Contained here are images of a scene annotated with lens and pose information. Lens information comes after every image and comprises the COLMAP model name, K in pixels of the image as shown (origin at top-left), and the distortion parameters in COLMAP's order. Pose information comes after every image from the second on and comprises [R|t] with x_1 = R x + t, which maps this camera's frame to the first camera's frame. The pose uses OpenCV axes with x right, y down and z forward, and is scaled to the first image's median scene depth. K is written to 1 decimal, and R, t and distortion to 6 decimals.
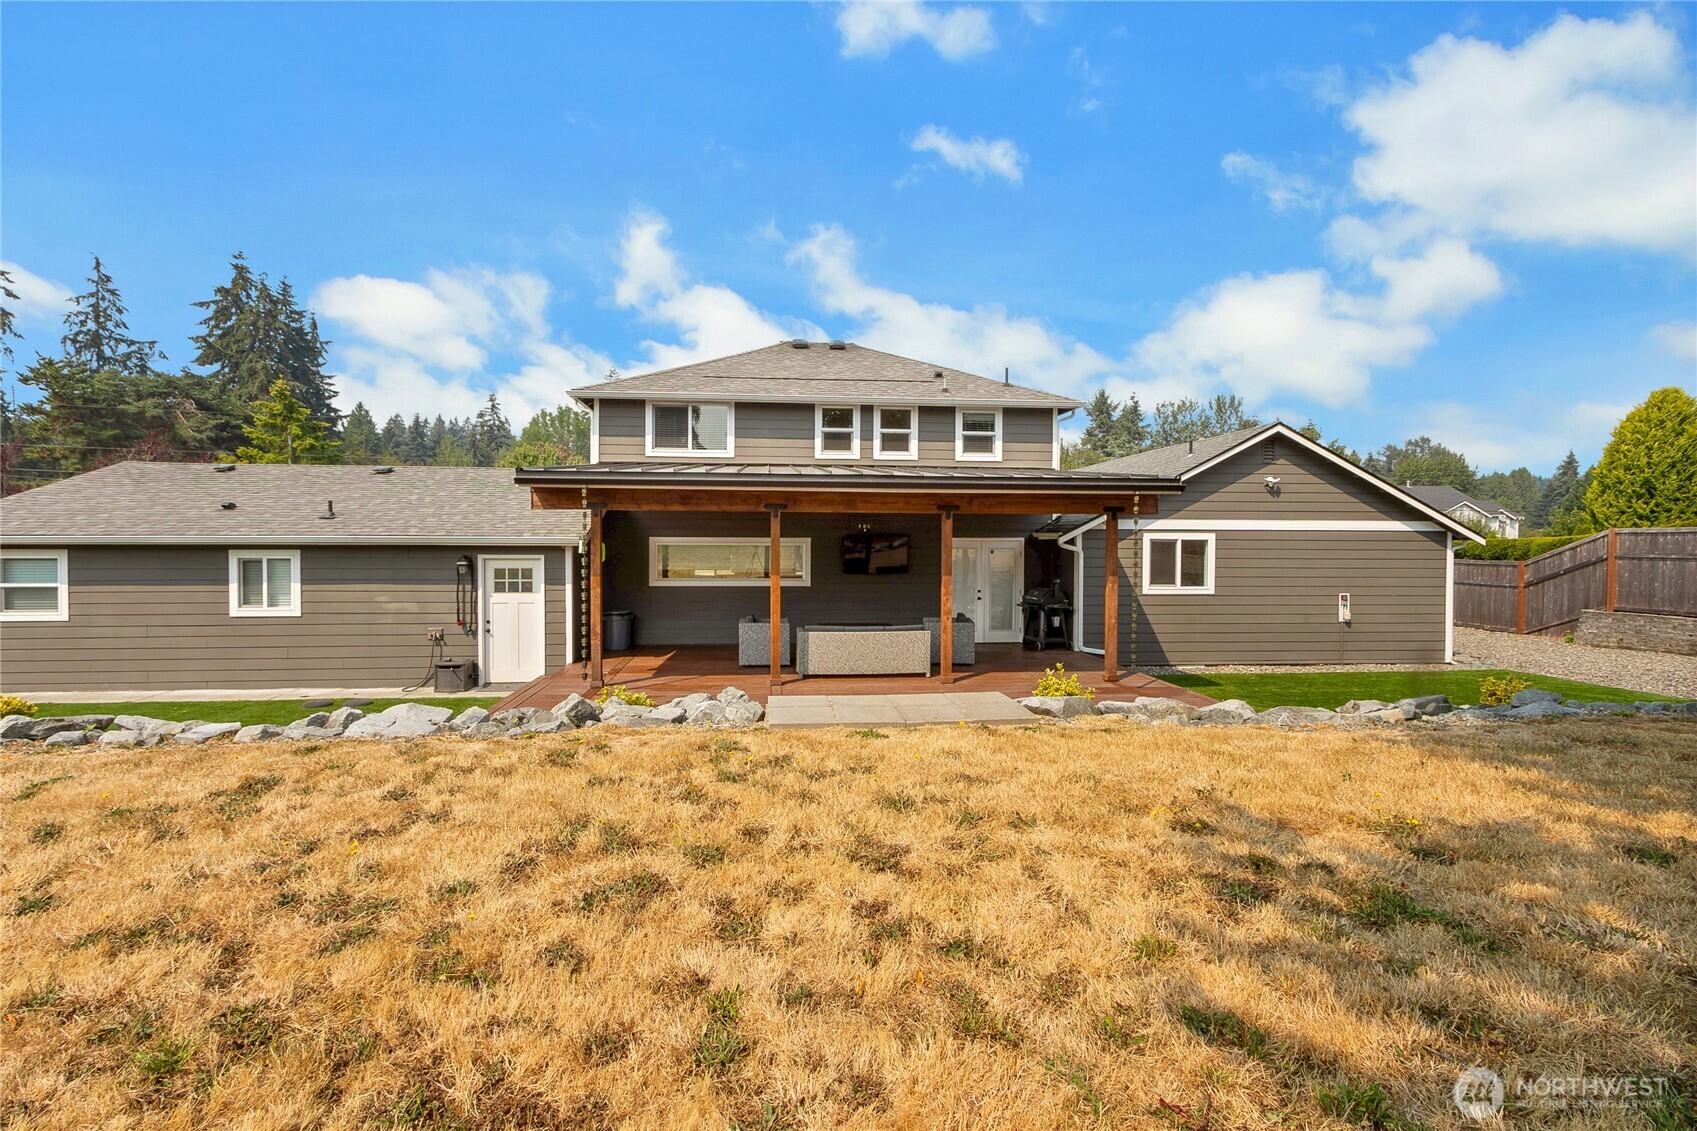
lens RADIAL K [[802.3, 0, 851.2], [0, 802.3, 563.0], [0, 0, 1]] dist [0.000788, -0.000054]
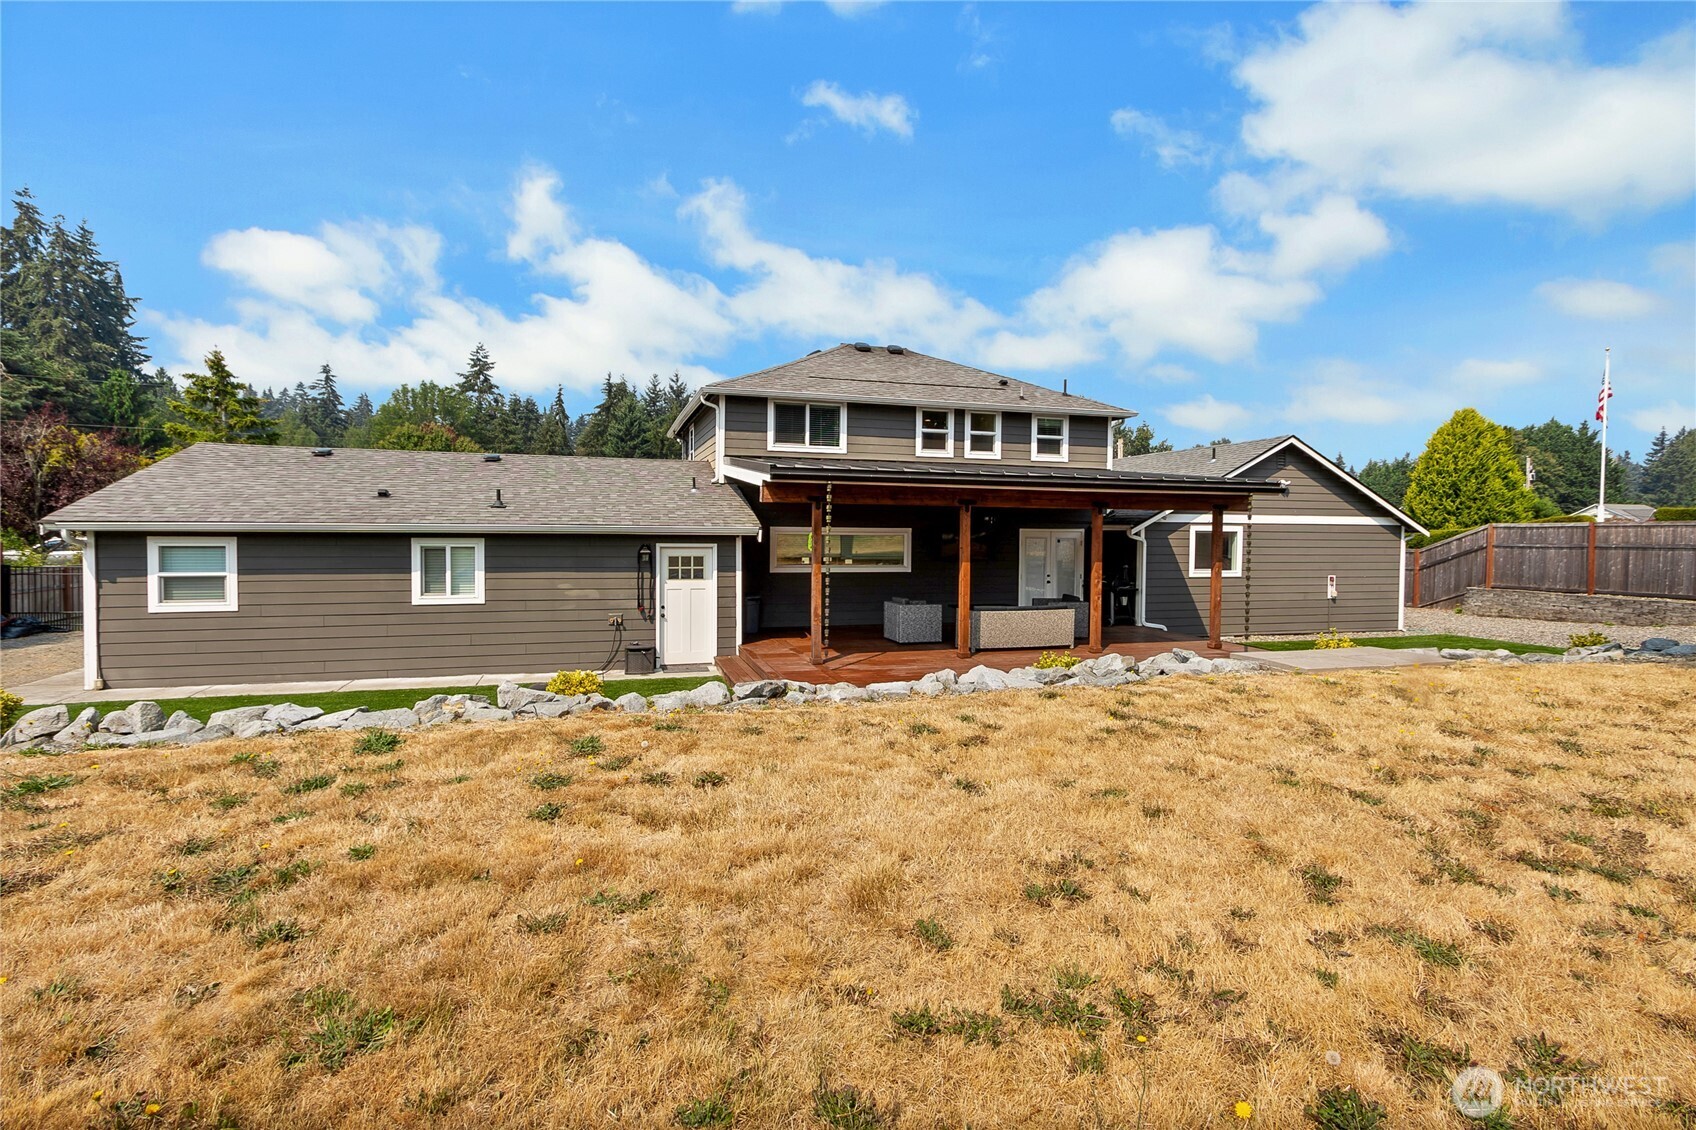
lens RADIAL K [[801.9, 0, 841.9], [0, 801.9, 559.5], [0, 0, 1]] dist [0.000788, -0.000054]
pose [[0.982009, -0.002309, 0.188821, -0.360989], [0.000112, 0.999932, 0.011646, -0.001099], [-0.188835, -0.011415, 0.981942, -0.066760]]
